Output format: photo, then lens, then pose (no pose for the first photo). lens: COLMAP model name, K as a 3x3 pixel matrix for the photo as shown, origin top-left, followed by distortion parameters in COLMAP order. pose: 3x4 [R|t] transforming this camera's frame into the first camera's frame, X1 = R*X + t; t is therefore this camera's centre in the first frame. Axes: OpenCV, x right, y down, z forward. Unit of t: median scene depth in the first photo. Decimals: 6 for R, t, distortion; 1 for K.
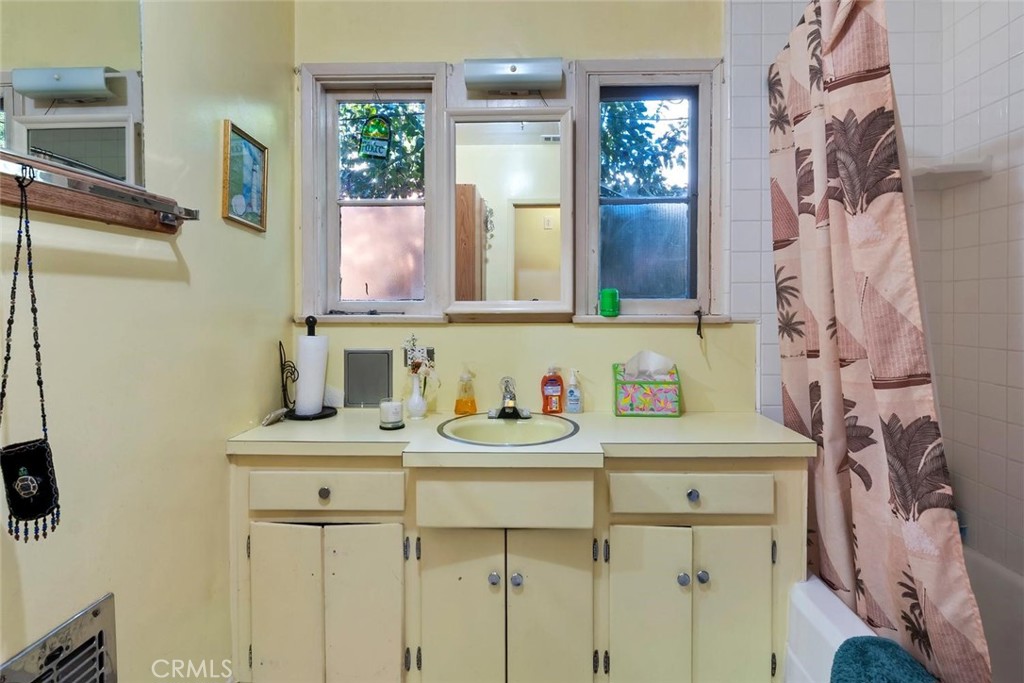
lens RADIAL K [[515.9, 0, 502.1], [0, 515.9, 319.8], [0, 0, 1]] dist [-0.000722, -0.000114]
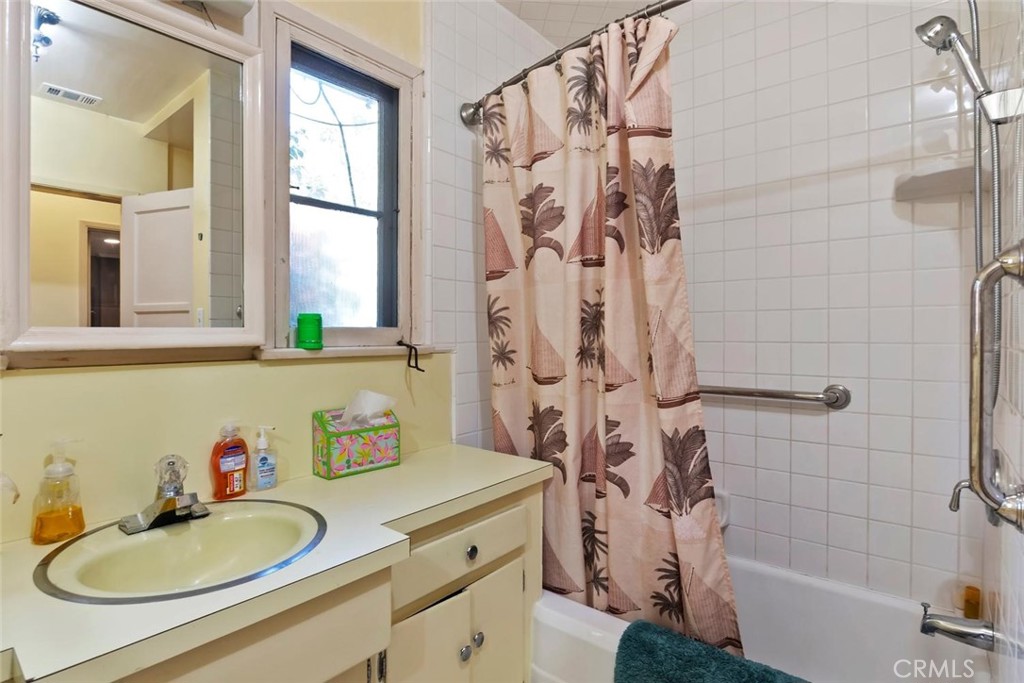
lens RADIAL K [[506.9, 0, 512.0], [0, 506.9, 341.5], [0, 0, 1]] dist [-0.005125, -0.000982]
pose [[0.610241, -0.013565, 0.792100, -0.262359], [0.022601, 0.999745, -0.000292, -0.015801], [-0.791893, 0.018080, 0.610392, 0.410869]]
